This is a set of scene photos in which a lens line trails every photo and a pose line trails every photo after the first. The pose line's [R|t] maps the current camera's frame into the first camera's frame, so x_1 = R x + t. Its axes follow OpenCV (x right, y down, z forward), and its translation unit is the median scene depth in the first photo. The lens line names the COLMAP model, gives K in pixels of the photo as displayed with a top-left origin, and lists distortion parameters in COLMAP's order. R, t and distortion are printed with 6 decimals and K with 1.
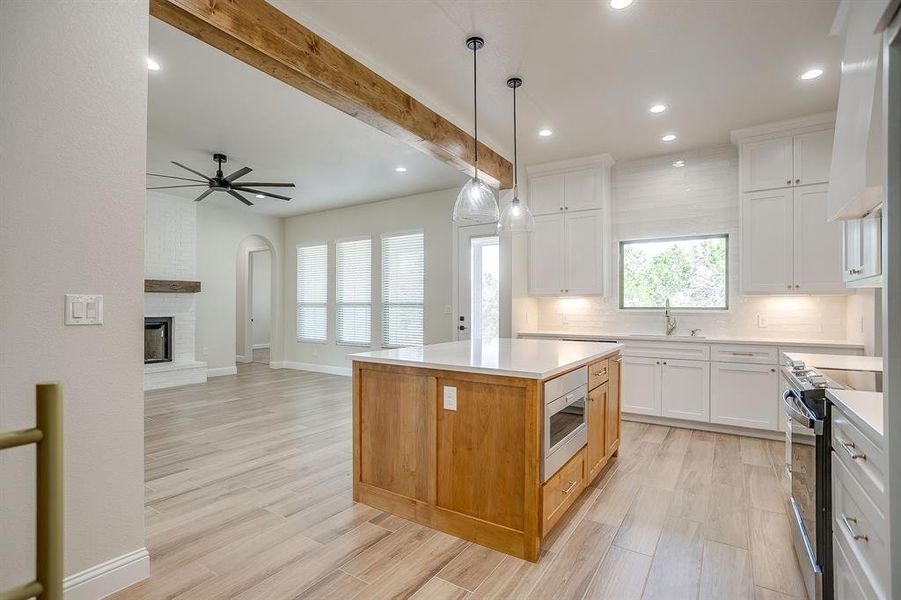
lens RADIAL K [[439.0, 0, 439.8], [0, 439.0, 305.1], [0, 0, 1]] dist [-0.037351, 0.001764]
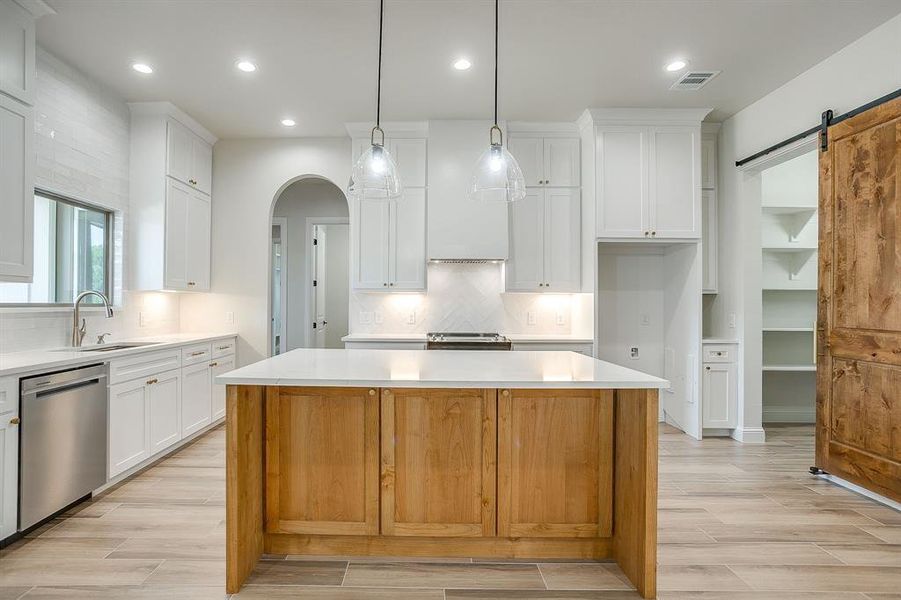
lens RADIAL K [[442.8, 0, 419.1], [0, 442.8, 302.9], [0, 0, 1]] dist [-0.043905, 0.016629]
pose [[-0.545162, -0.003506, 0.838323, -0.284527], [-0.010713, 0.999939, -0.002784, 0.000274], [-0.838262, -0.010499, -0.545166, 0.859087]]
